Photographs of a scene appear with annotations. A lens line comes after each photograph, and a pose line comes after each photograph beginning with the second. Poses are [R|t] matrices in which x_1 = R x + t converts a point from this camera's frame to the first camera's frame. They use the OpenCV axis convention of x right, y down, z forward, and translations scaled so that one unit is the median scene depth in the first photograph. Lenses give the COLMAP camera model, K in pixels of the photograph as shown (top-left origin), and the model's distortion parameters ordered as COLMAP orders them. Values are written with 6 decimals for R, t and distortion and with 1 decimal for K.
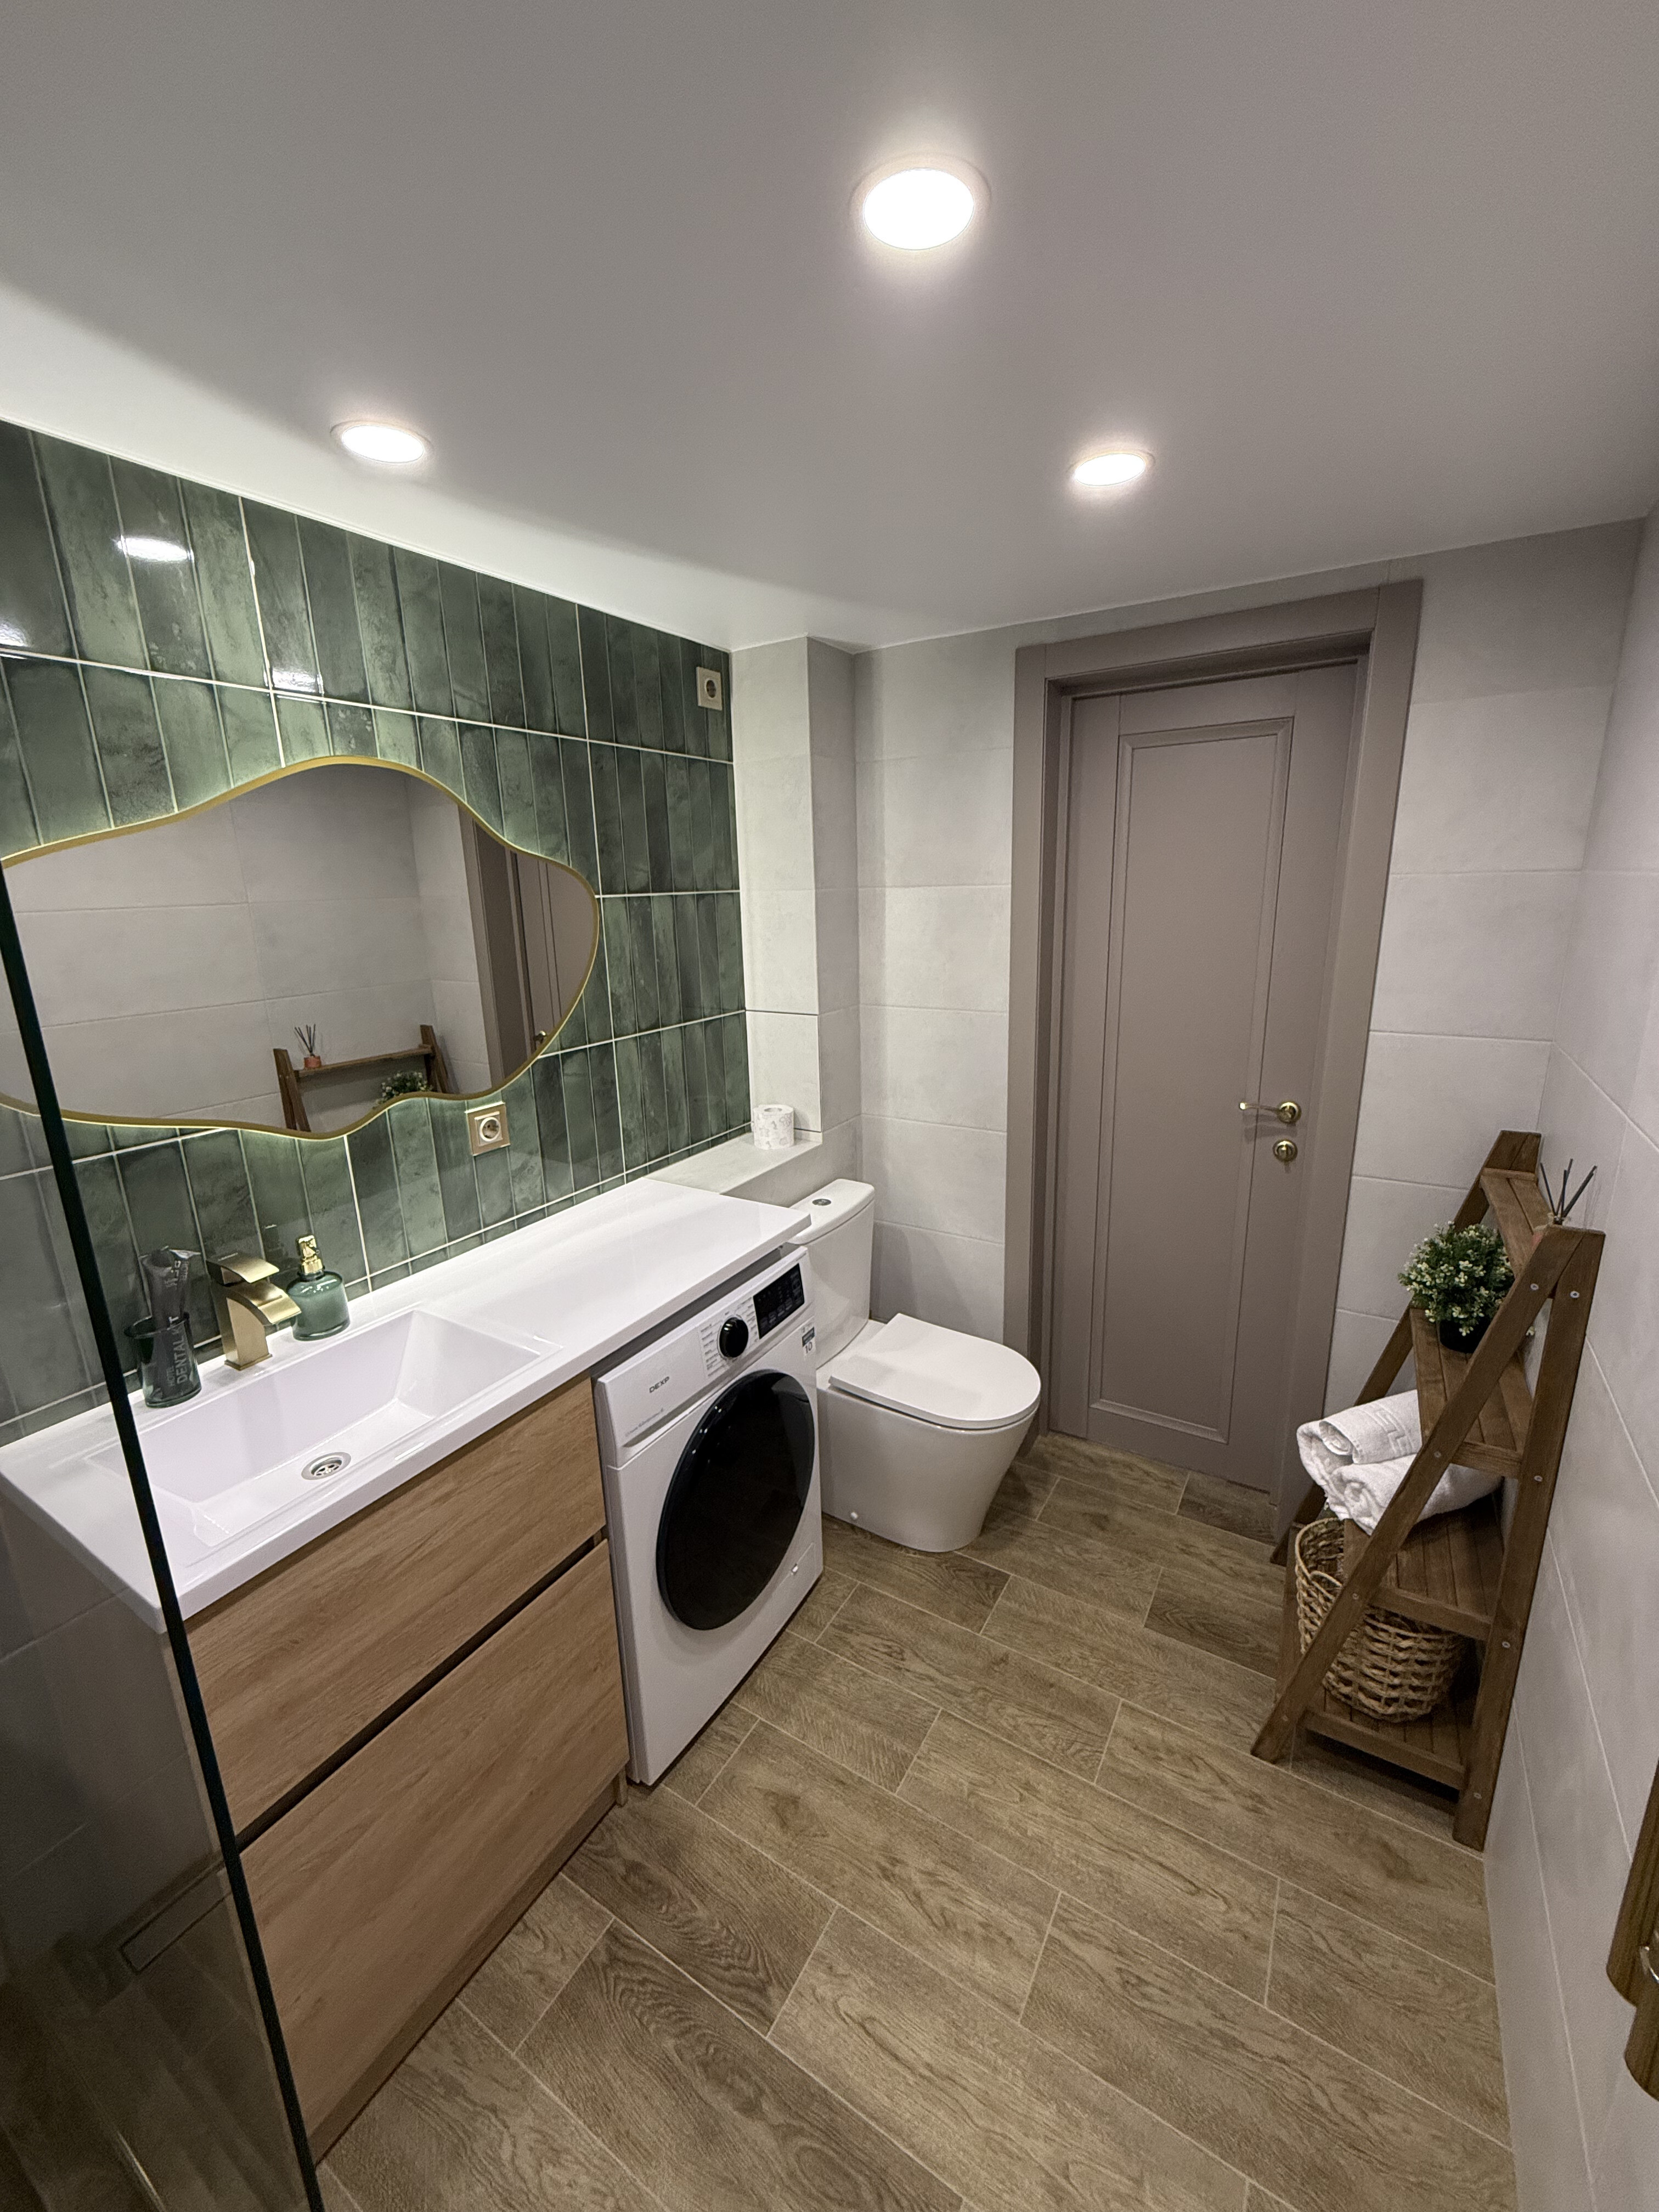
lens RADIAL K [[881.8, 0, 829.5], [0, 881.8, 1106.0], [0, 0, 1]] dist [0.001658, -0.000042]
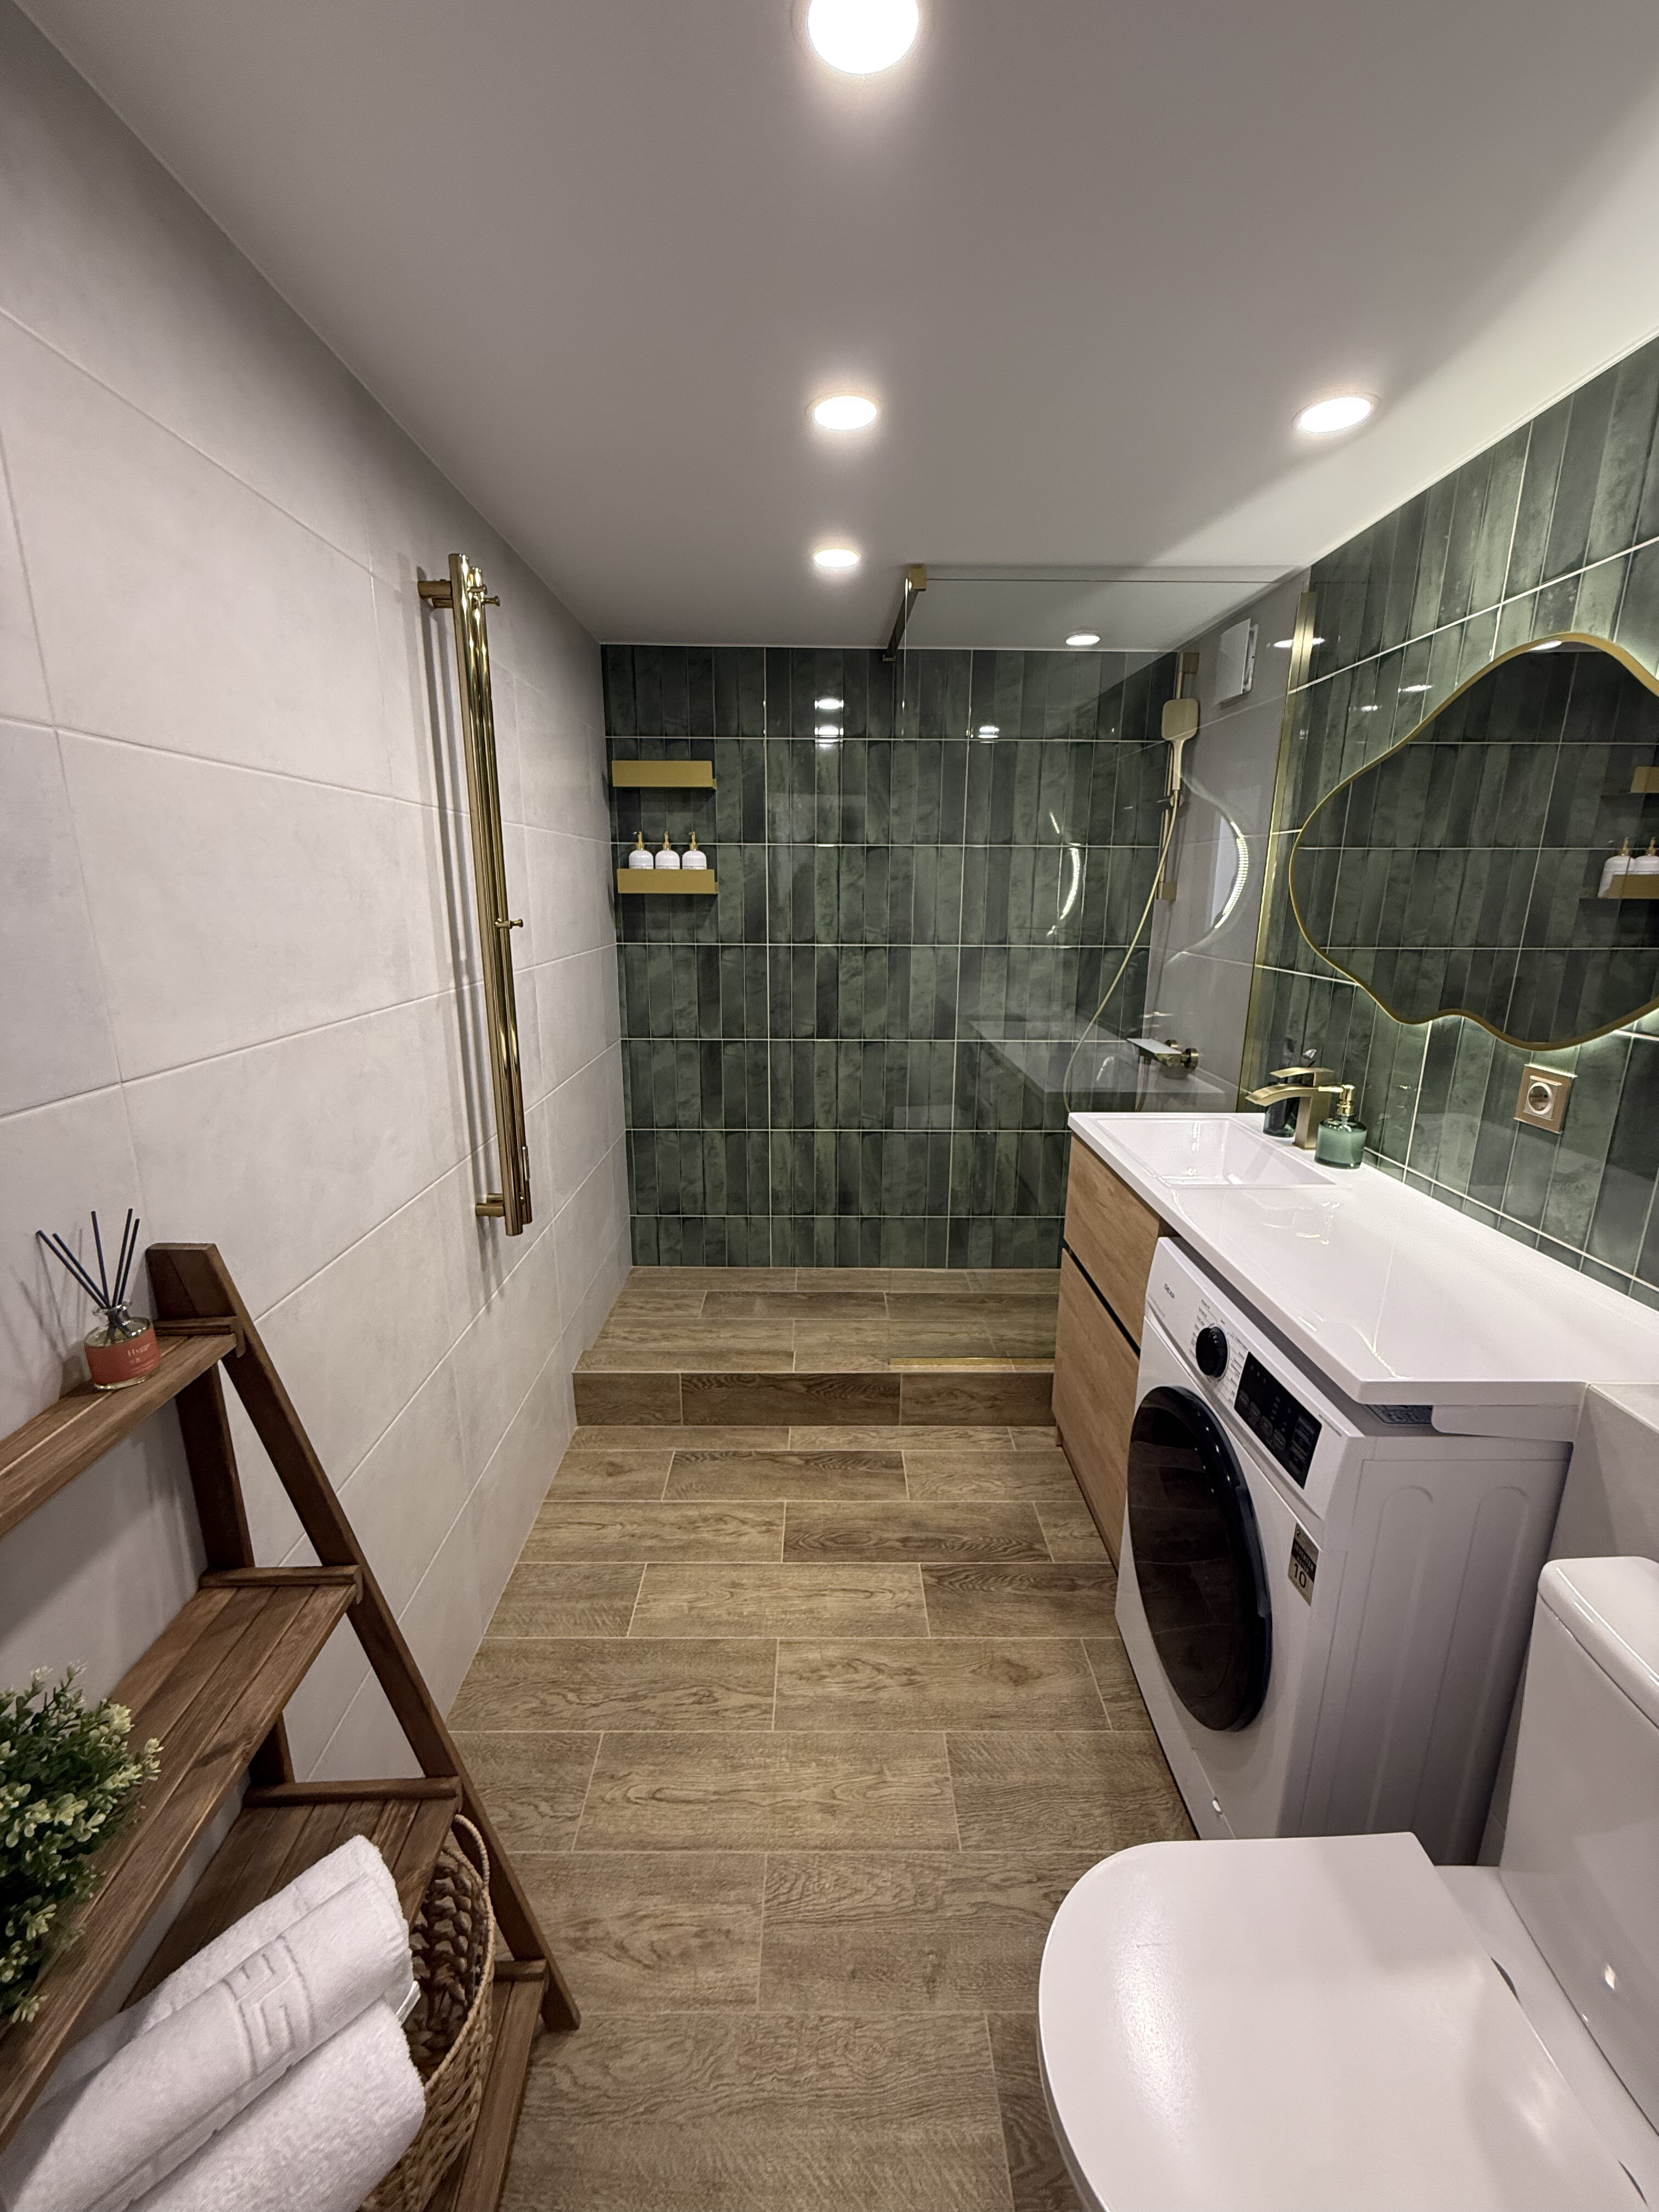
lens RADIAL K [[881.8, 0, 829.5], [0, 881.8, 1106.0], [0, 0, 1]] dist [0.001658, -0.000042]
pose [[-0.848535, 0.150600, -0.507255, 0.618328], [-0.112889, 0.885047, 0.451605, -0.285519], [0.516956, 0.440467, -0.733993, 1.448270]]
